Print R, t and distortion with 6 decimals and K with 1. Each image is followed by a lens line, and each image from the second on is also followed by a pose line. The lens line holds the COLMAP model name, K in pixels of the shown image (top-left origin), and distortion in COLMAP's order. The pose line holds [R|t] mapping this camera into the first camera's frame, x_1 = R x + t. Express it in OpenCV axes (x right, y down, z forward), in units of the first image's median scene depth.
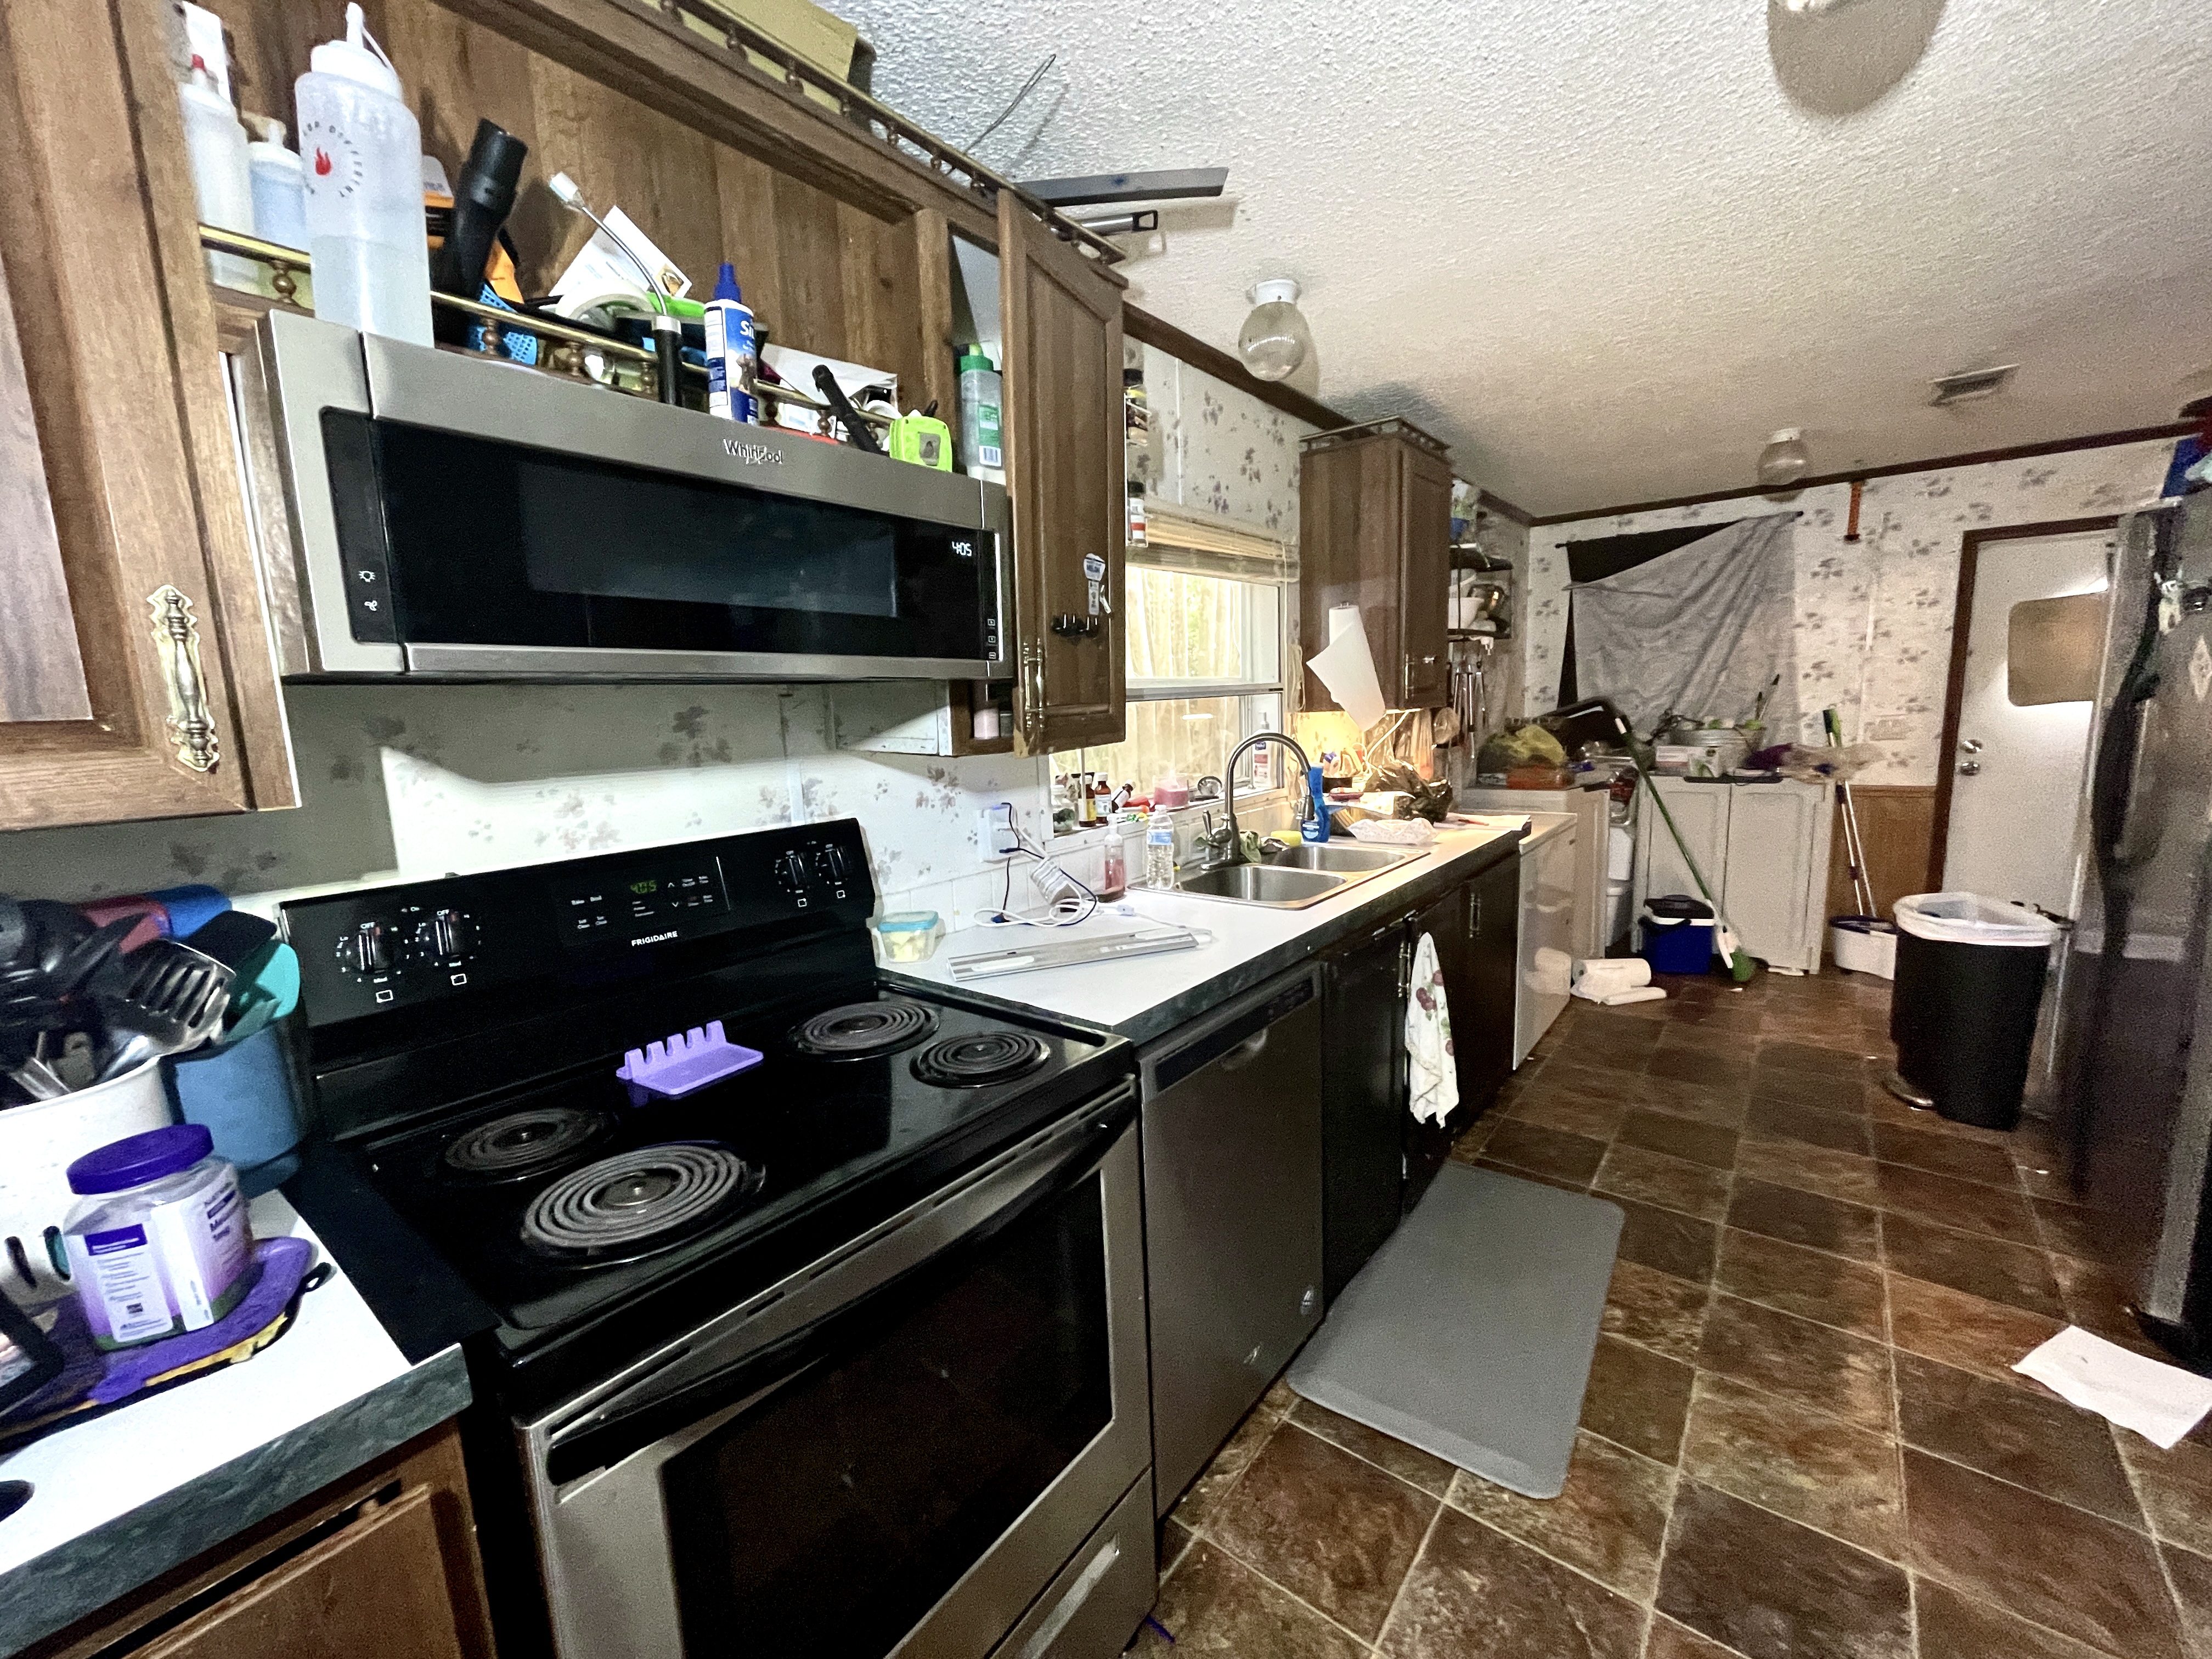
lens RADIAL K [[893.9, 0, 1103.9], [0, 893.9, 829.9], [0, 0, 1]] dist [-0.000581, 0.000228]
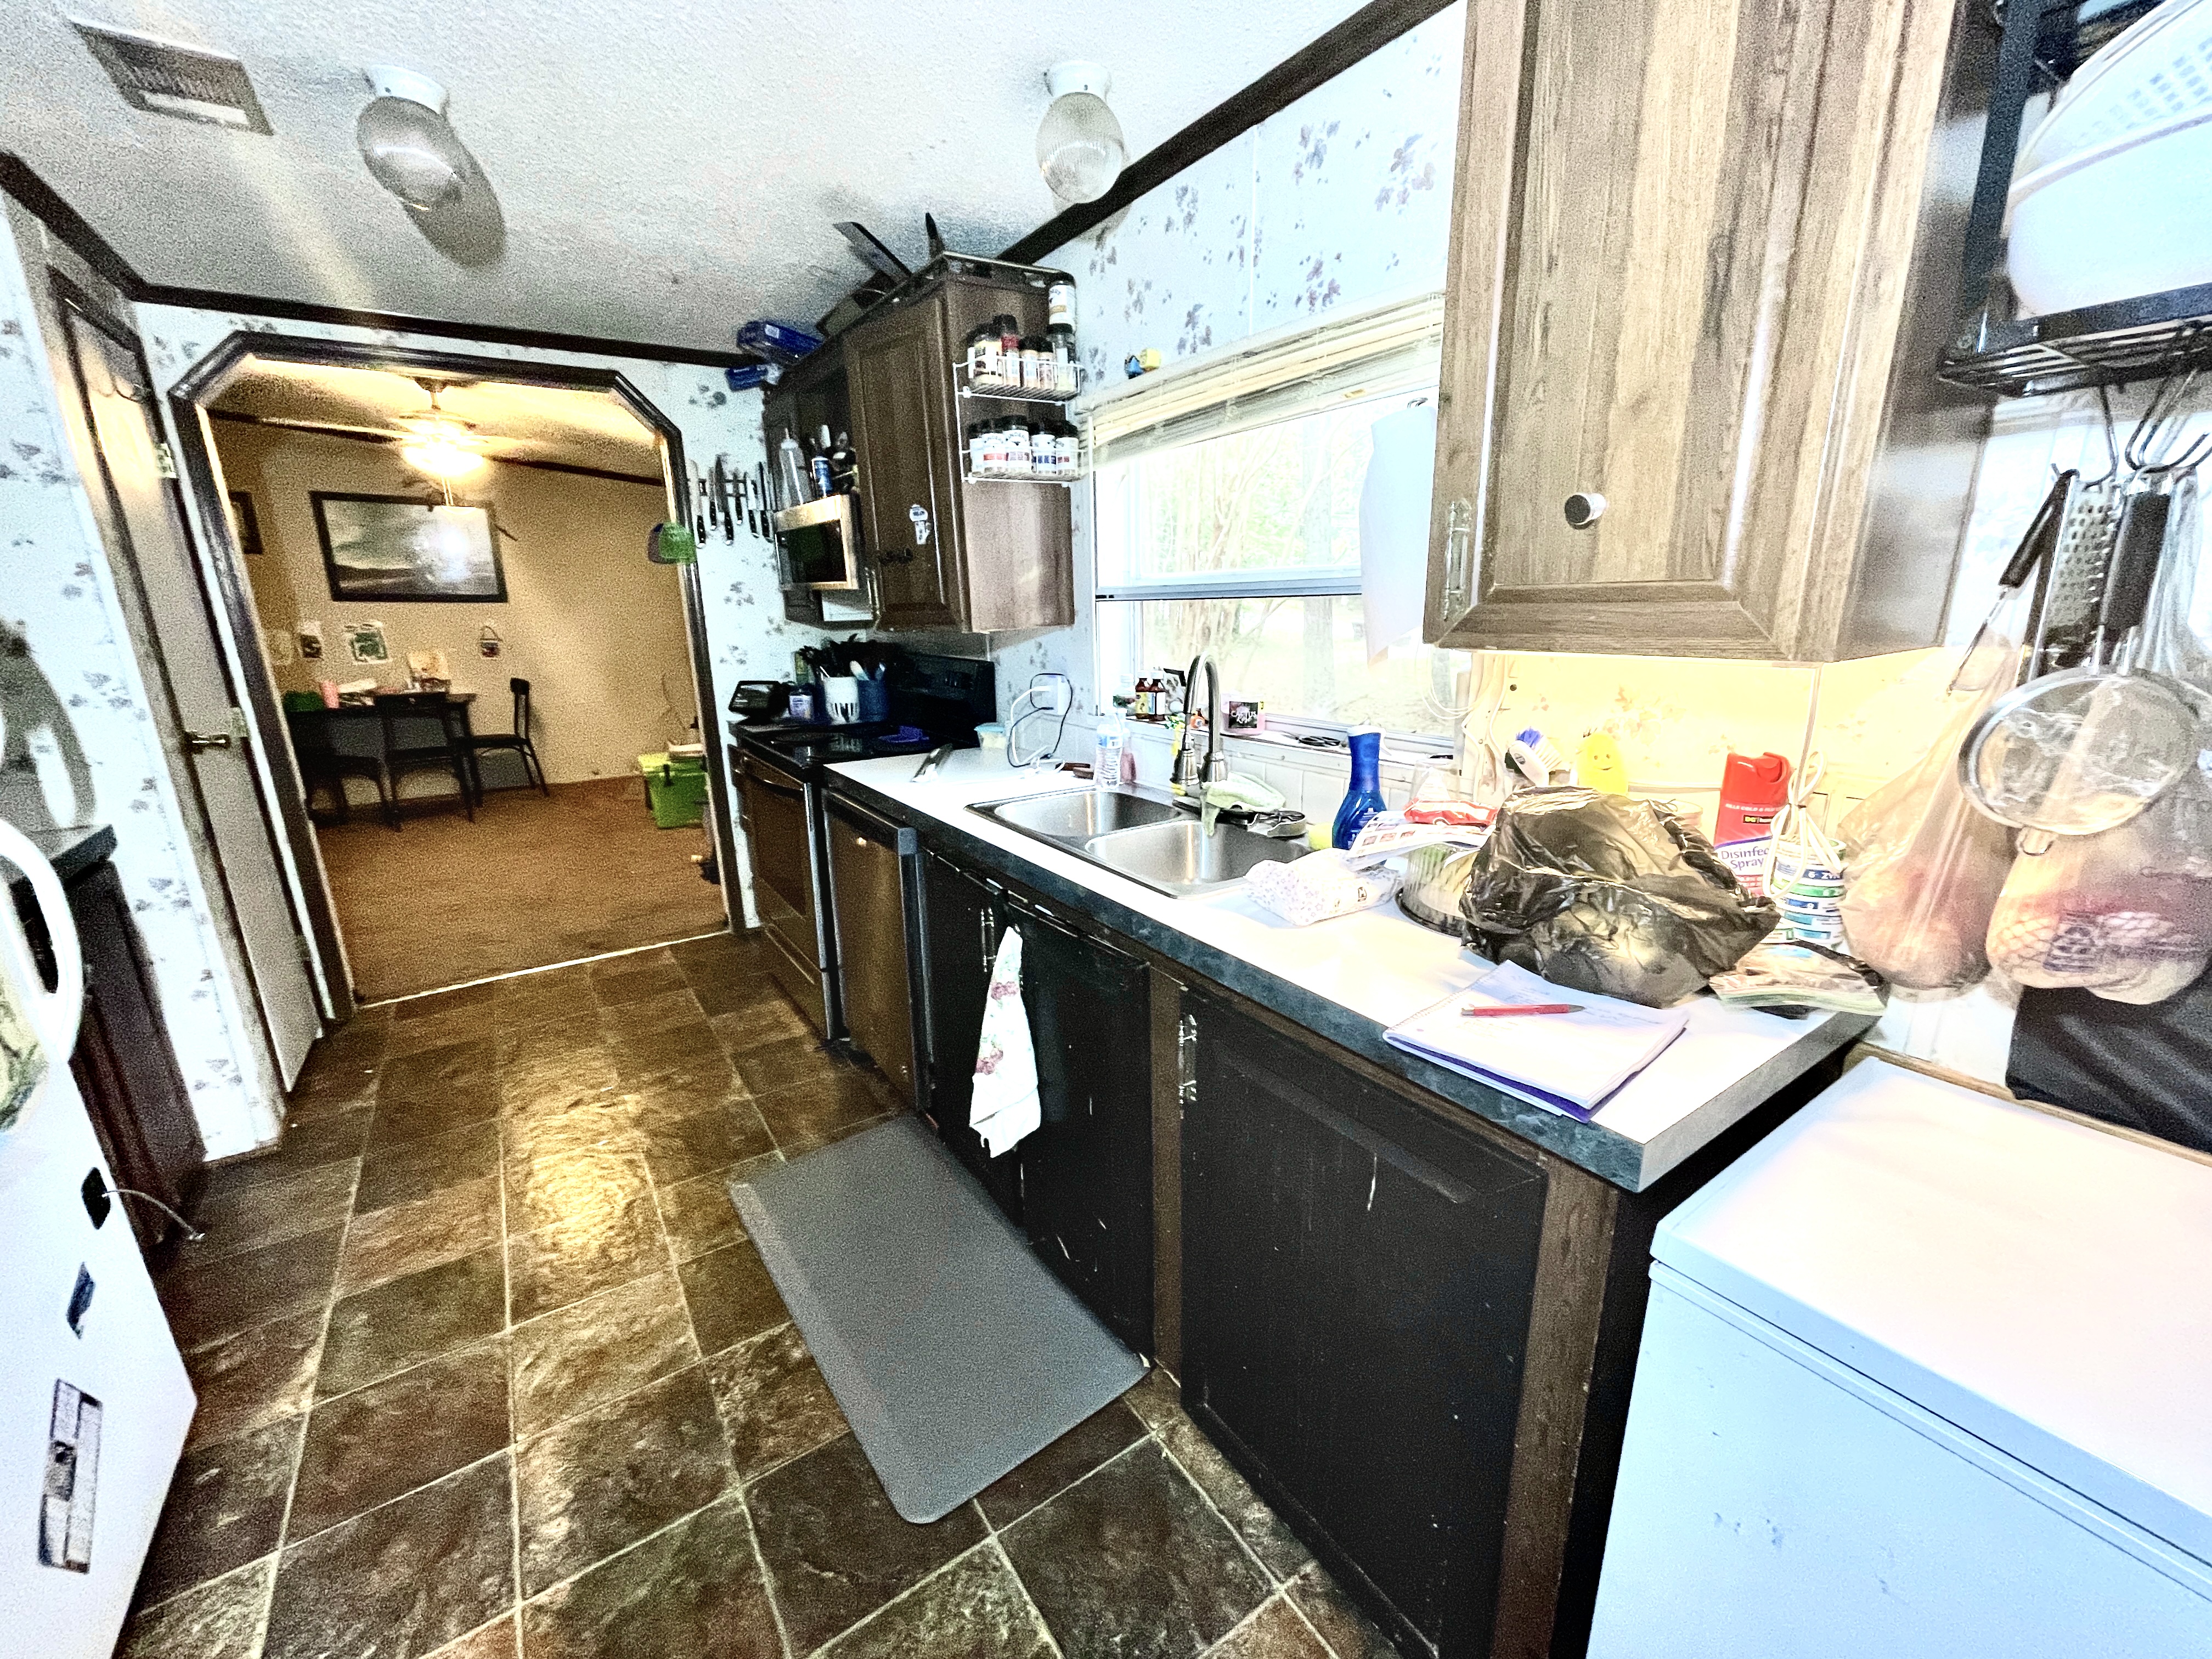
lens RADIAL K [[893.9, 0, 1091.5], [0, 893.9, 834.6], [0, 0, 1]] dist [-0.000581, 0.000228]
pose [[-0.303568, 0.288258, -0.908160, 1.095650], [-0.108191, 0.936545, 0.333433, -0.243275], [0.946647, 0.199474, -0.253118, 1.346054]]
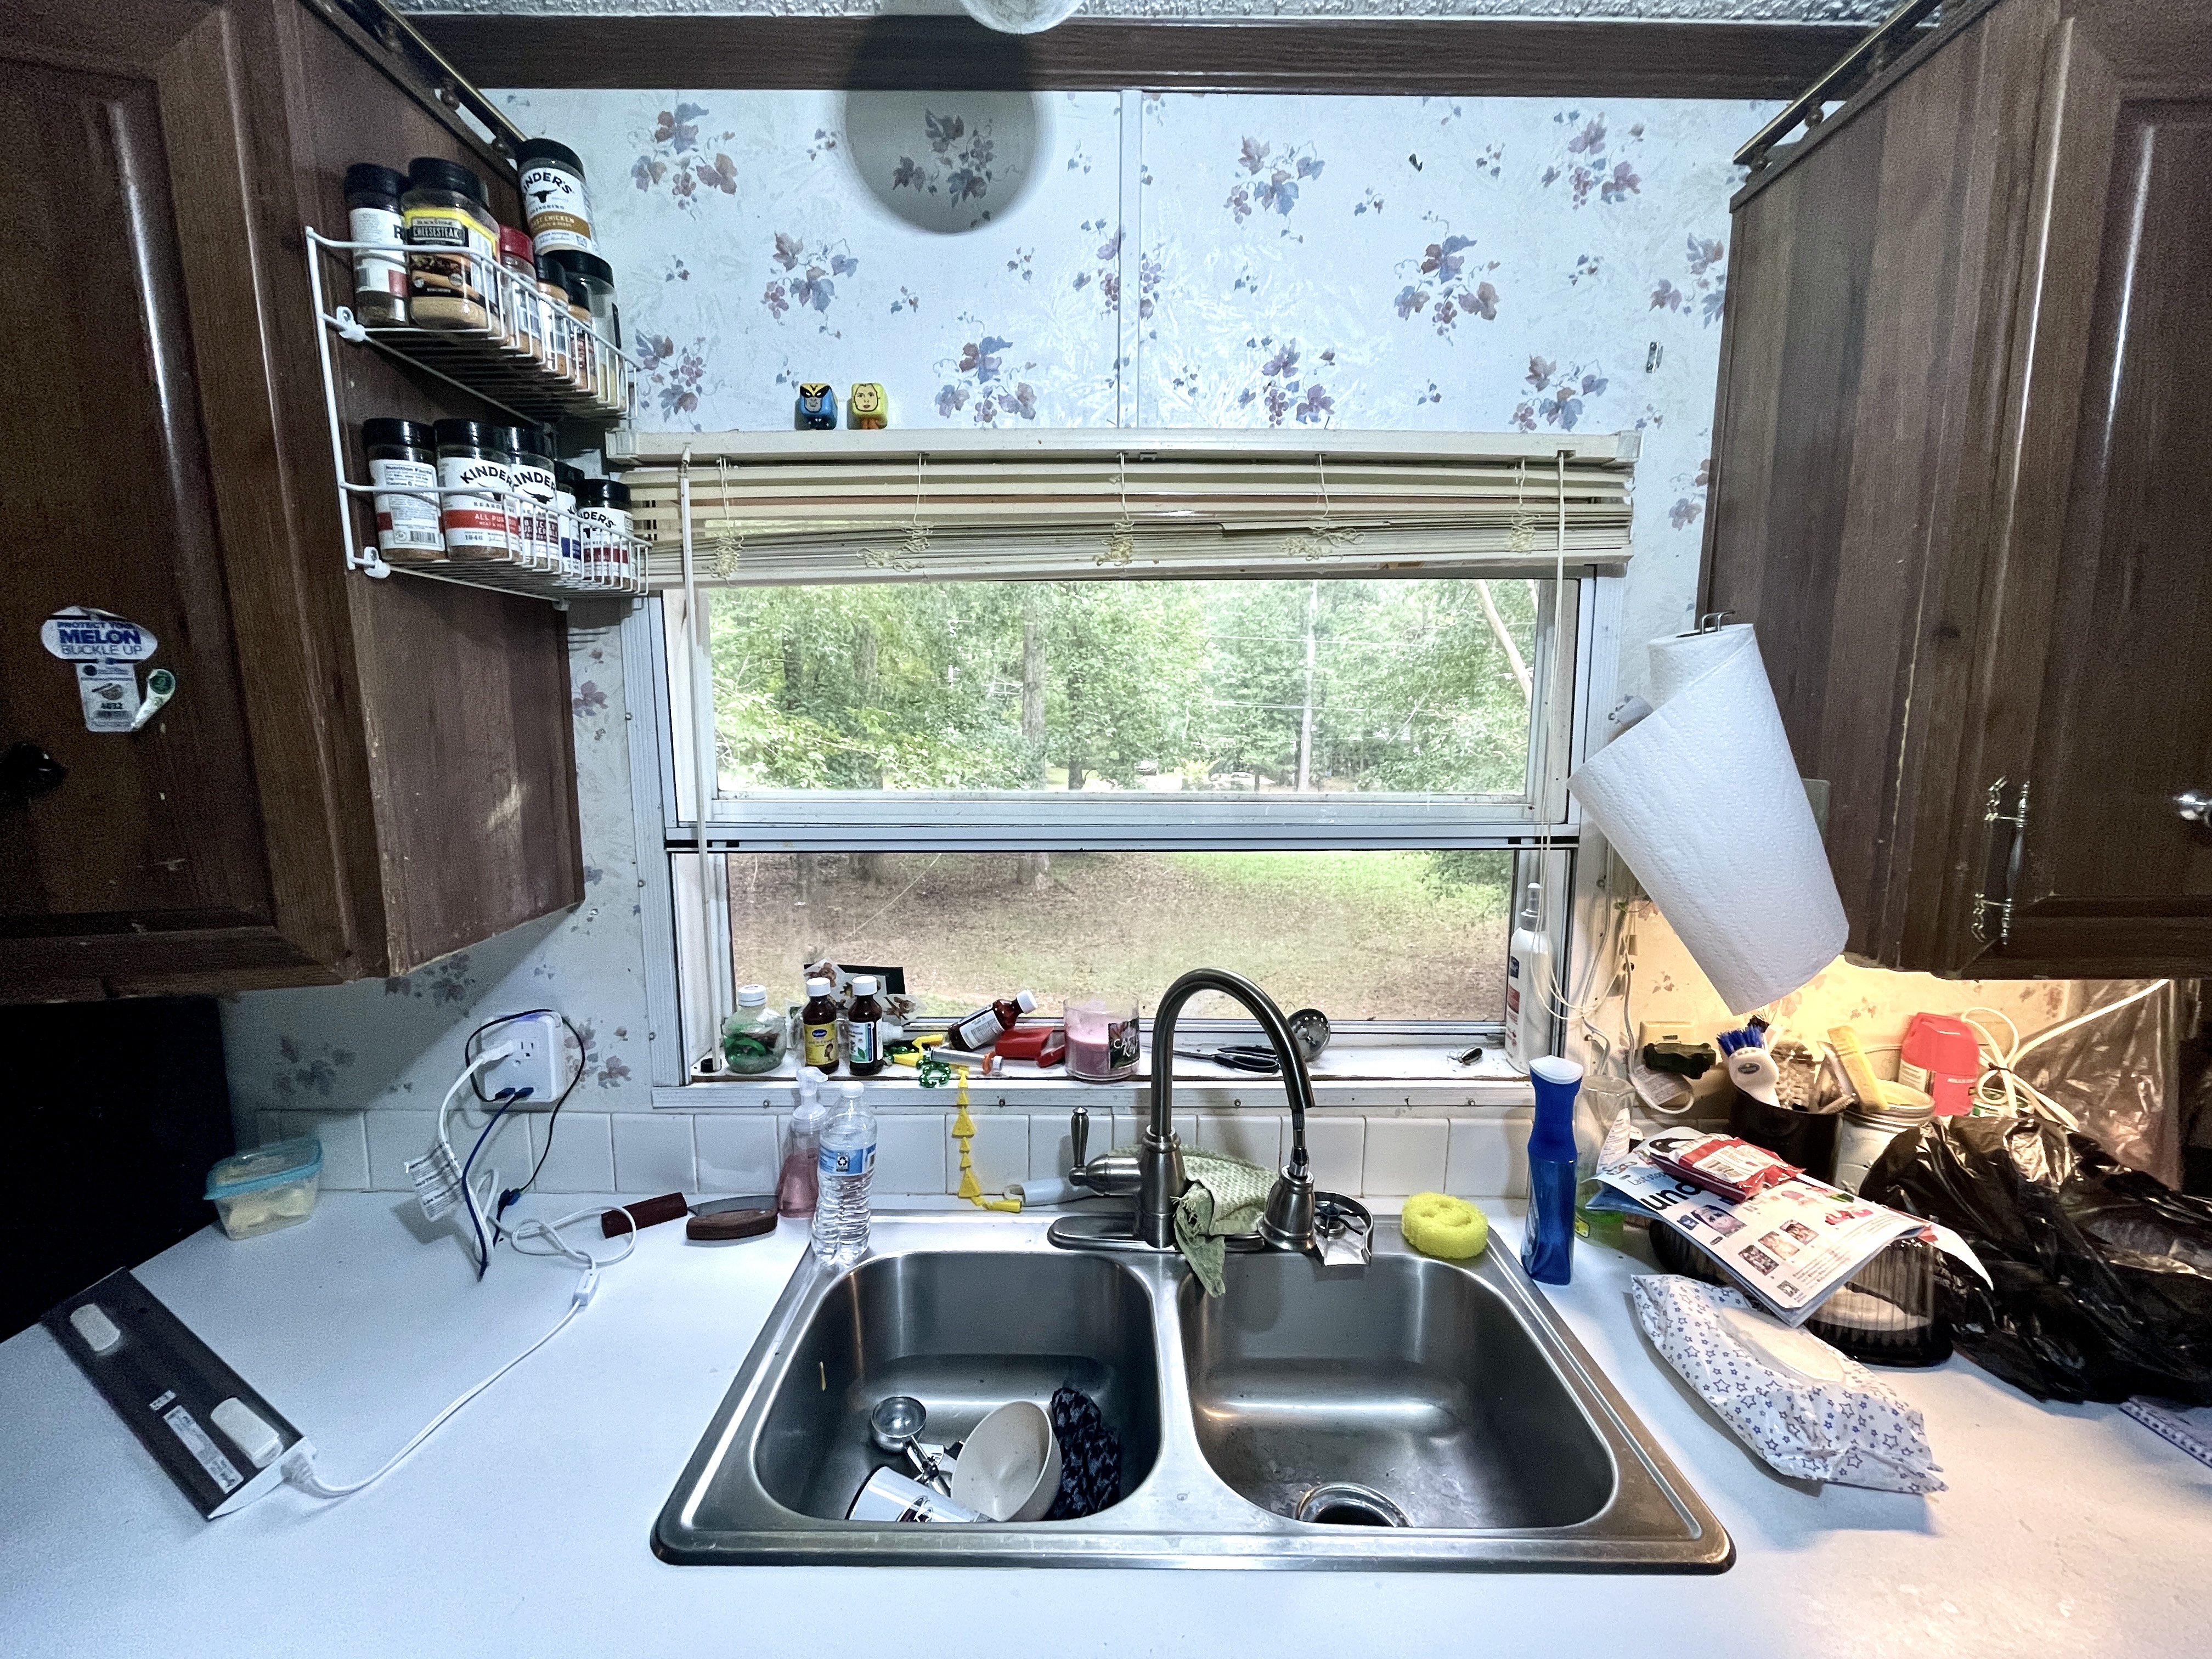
lens RADIAL K [[893.9, 0, 1107.1], [0, 893.9, 832.7], [0, 0, 1]] dist [-0.000581, 0.000228]
pose [[0.624359, 0.138641, -0.768735, 0.527116], [-0.139837, 0.988064, 0.064623, -0.224628], [0.768519, 0.067150, 0.636294, 0.844762]]
